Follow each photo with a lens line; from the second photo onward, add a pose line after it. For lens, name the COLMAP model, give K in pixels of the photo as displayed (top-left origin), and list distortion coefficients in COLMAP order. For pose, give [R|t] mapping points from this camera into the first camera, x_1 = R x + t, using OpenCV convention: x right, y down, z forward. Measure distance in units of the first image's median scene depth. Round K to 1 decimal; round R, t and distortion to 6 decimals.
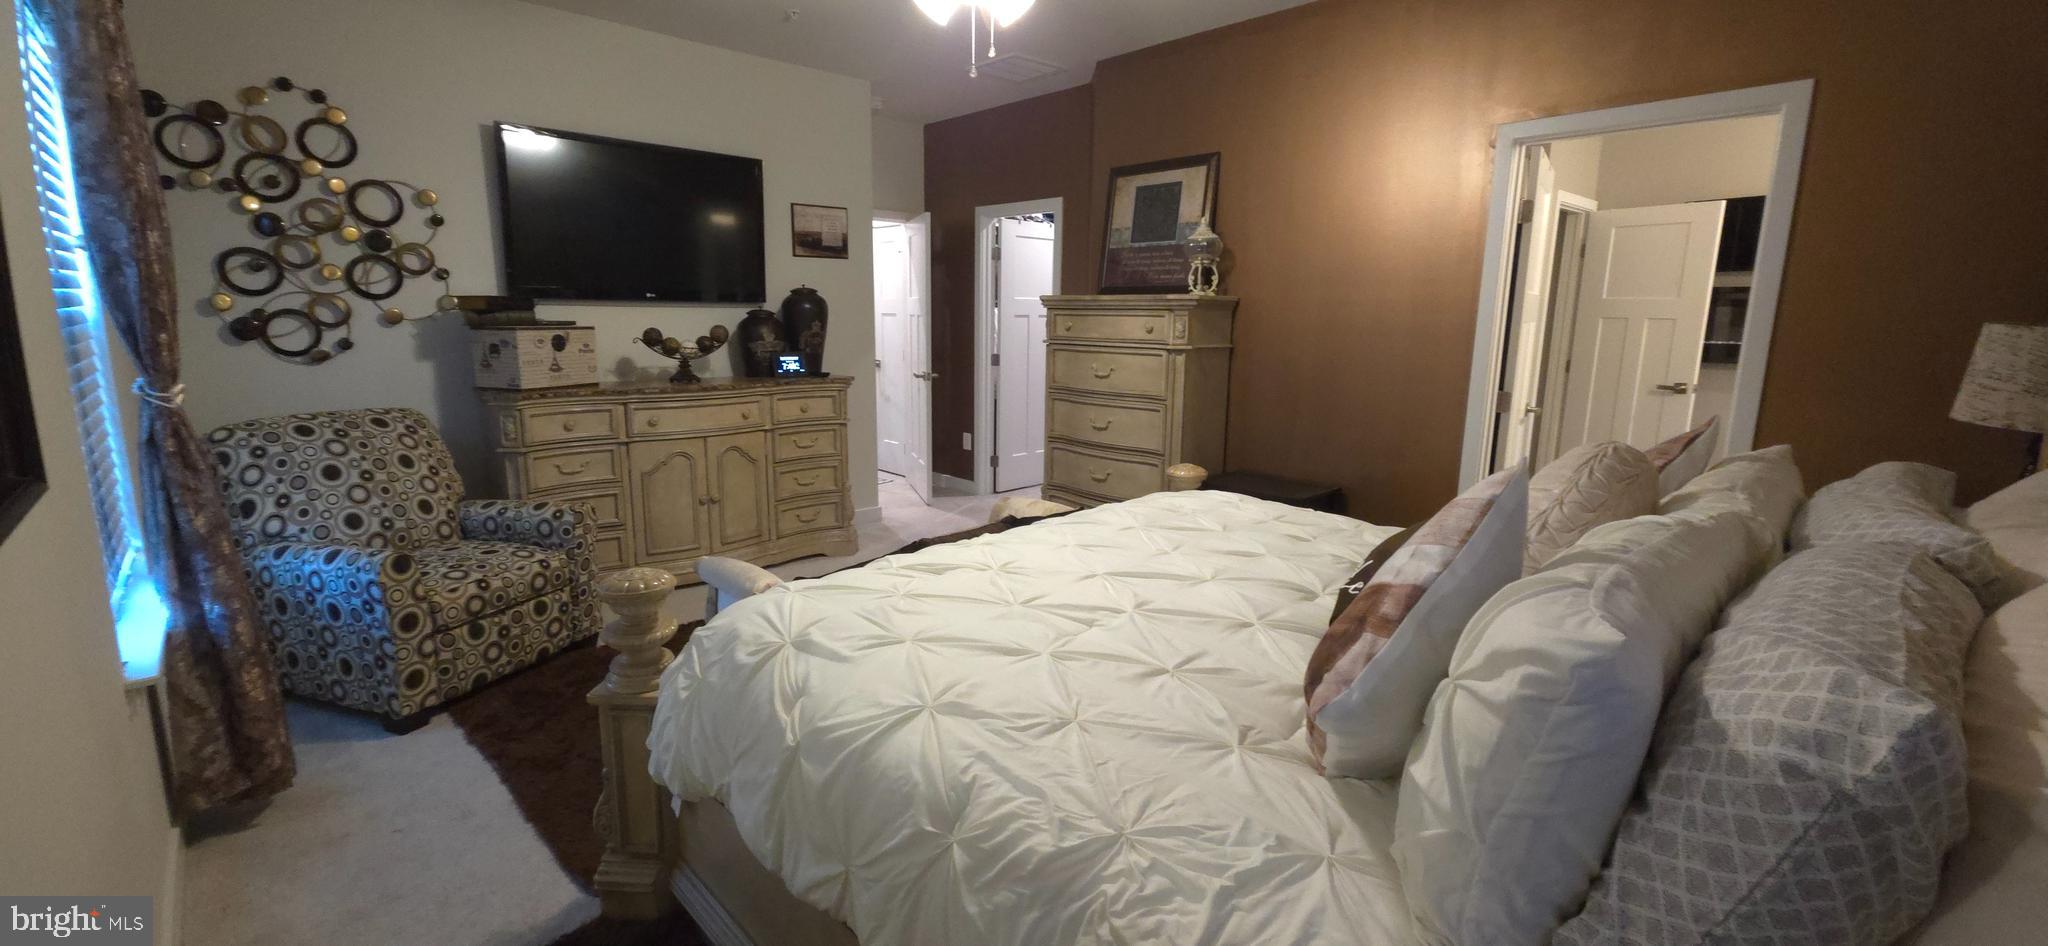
lens RADIAL K [[830.2, 0, 1017.9], [0, 830.2, 462.5], [0, 0, 1]] dist [0.001049, -0.000383]
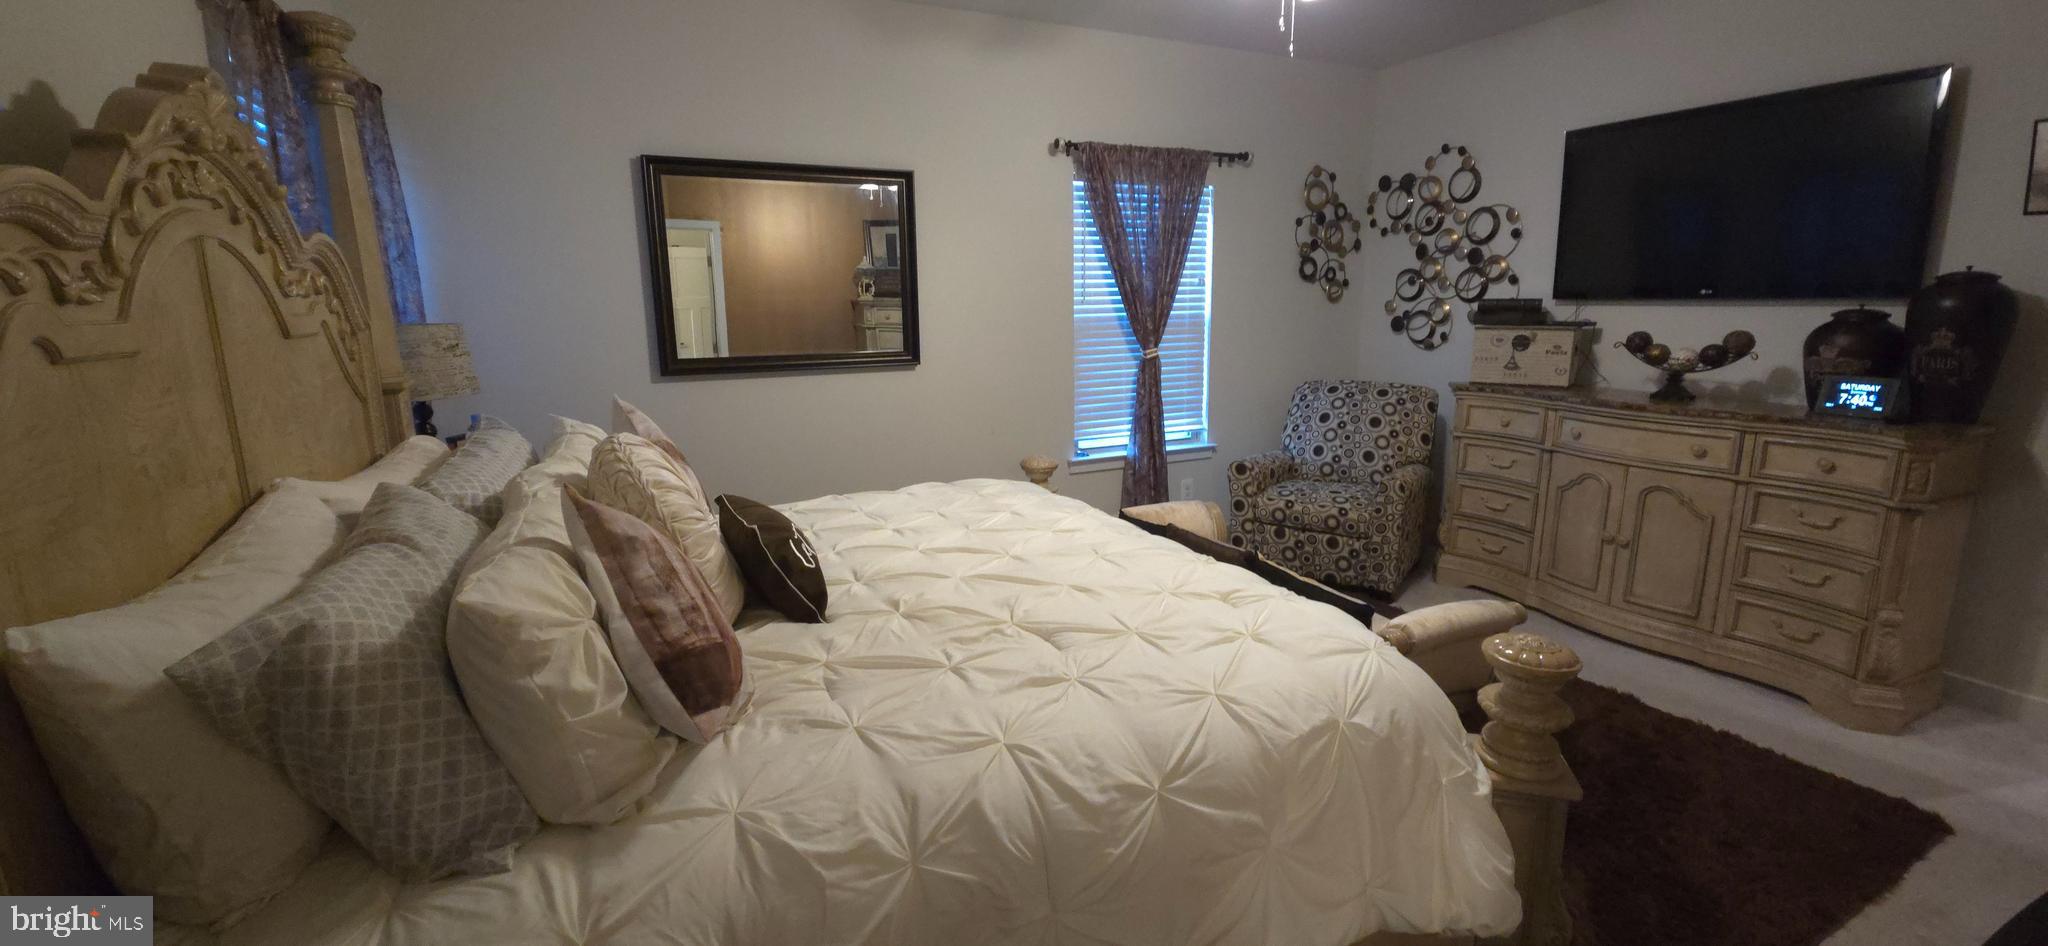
lens RADIAL K [[830.2, 0, 1017.9], [0, 830.2, 462.5], [0, 0, 1]] dist [0.001049, -0.000383]
pose [[-0.309295, 0.173032, -0.935092, 0.687995], [-0.166339, 0.958304, 0.232346, -0.147205], [0.936305, 0.227406, -0.267616, 0.775223]]
